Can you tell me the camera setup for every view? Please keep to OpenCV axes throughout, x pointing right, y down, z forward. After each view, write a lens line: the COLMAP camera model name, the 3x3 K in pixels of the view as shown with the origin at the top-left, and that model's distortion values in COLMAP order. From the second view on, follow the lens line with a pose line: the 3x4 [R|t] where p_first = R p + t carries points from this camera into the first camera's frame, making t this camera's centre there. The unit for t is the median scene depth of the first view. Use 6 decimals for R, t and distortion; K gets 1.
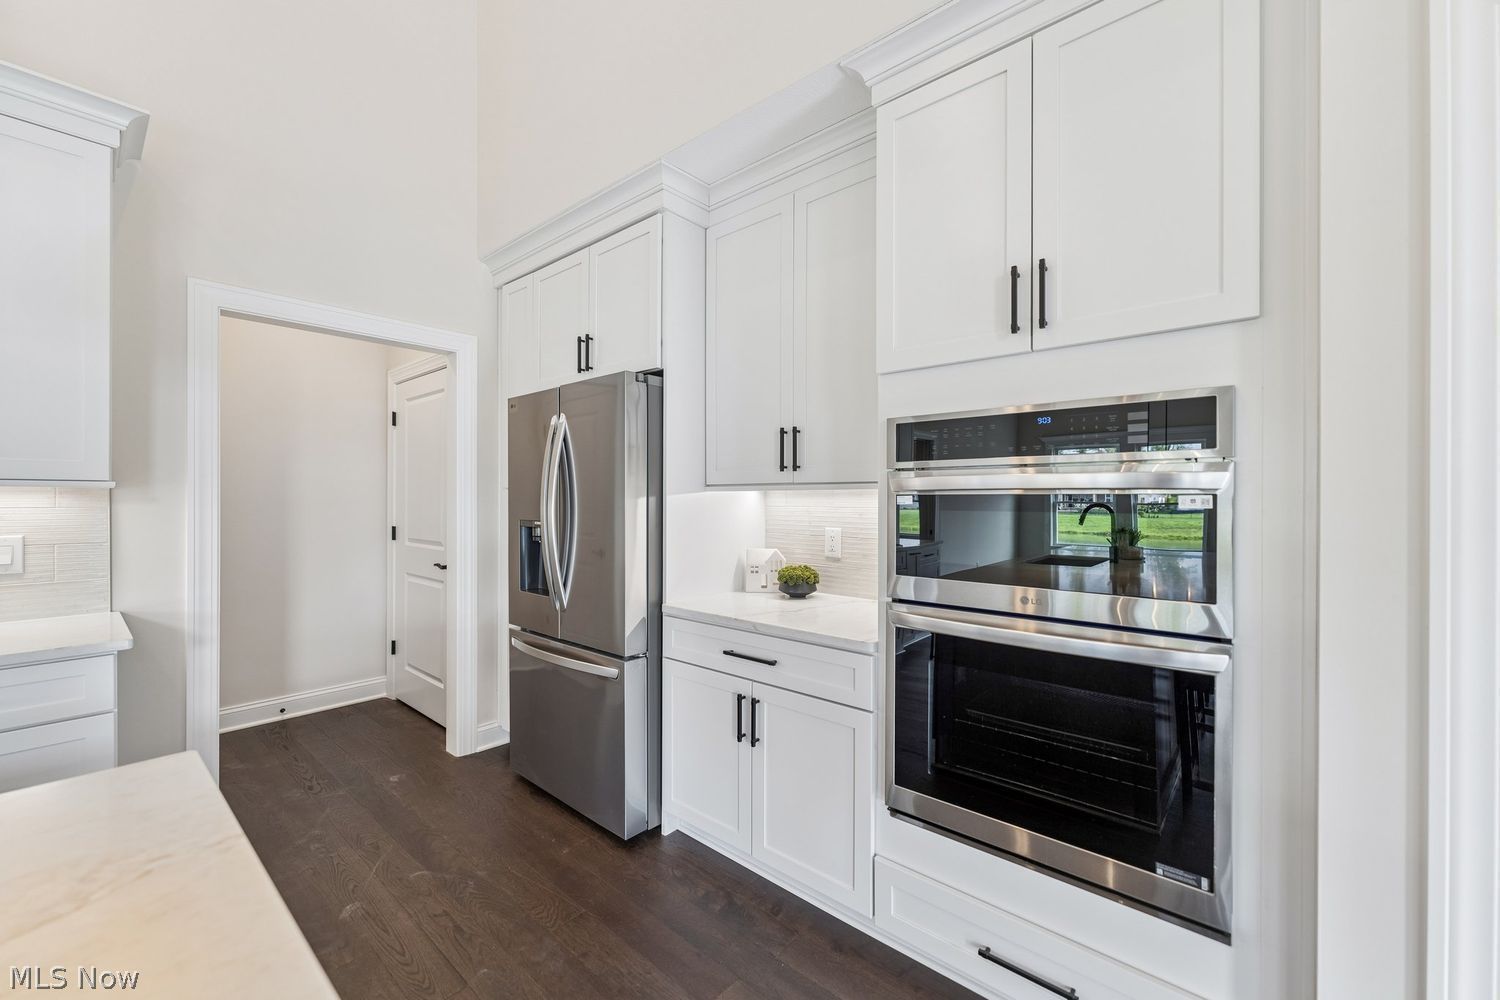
lens RADIAL K [[593.0, 0, 754.1], [0, 593.0, 503.4], [0, 0, 1]] dist [-0.011874, 0.000195]
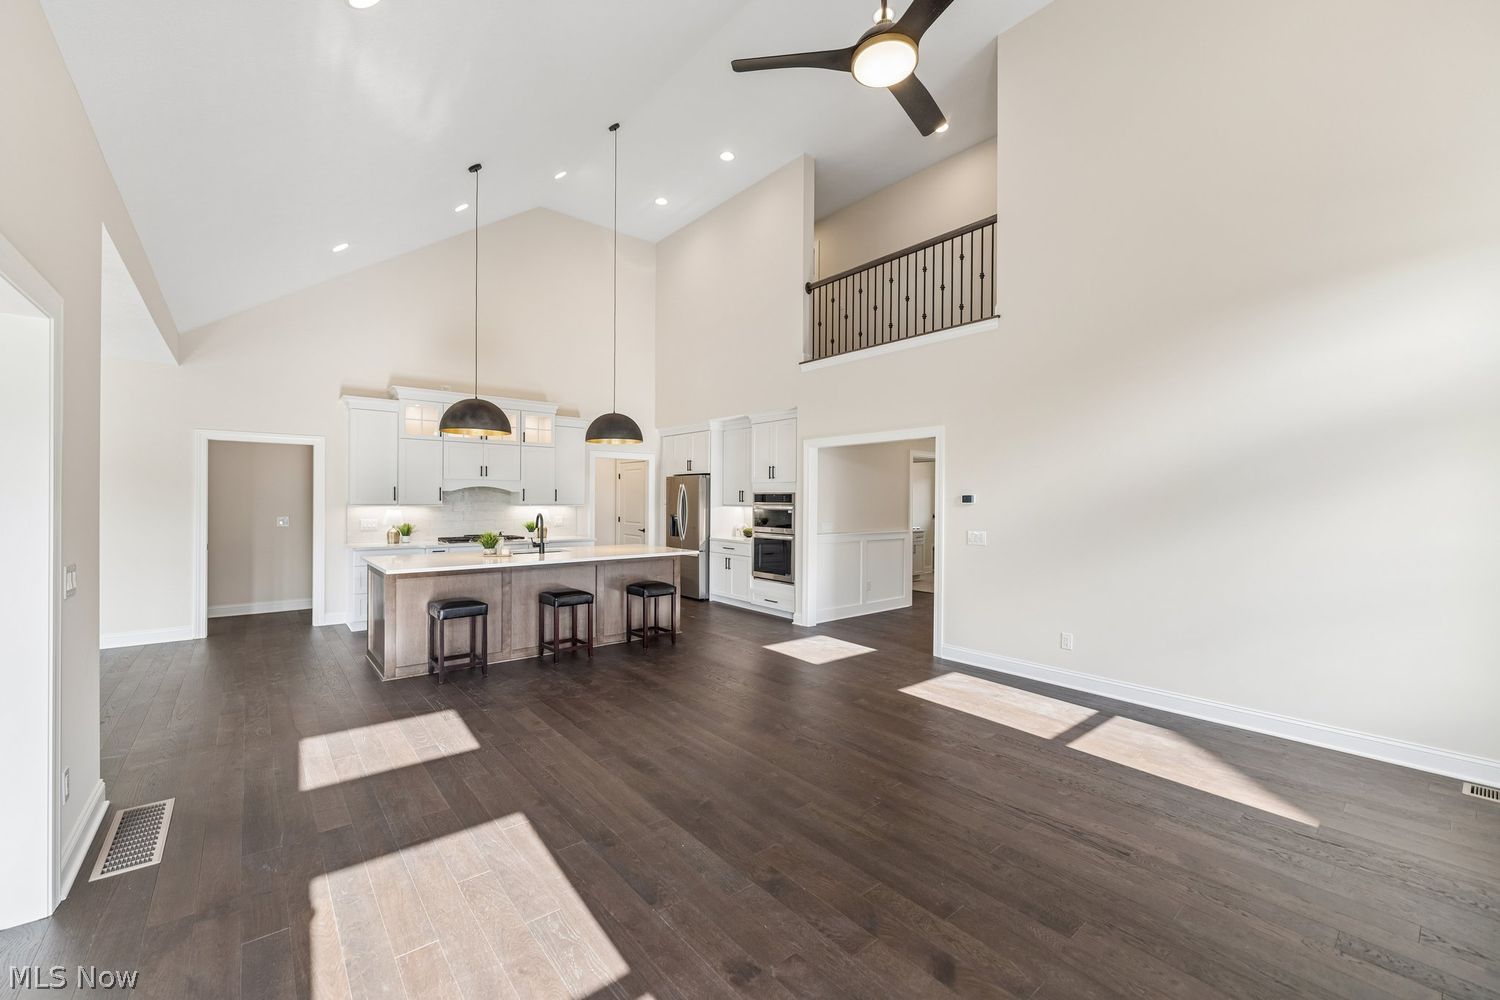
lens RADIAL K [[602.5, 0, 751.5], [0, 602.5, 505.7], [0, 0, 1]] dist [0.000745, 0.000106]
pose [[0.987387, 0.008521, -0.158093, 0.695141], [-0.007268, 0.999937, 0.008499, -0.061585], [0.158155, -0.007243, 0.987388, -2.667313]]
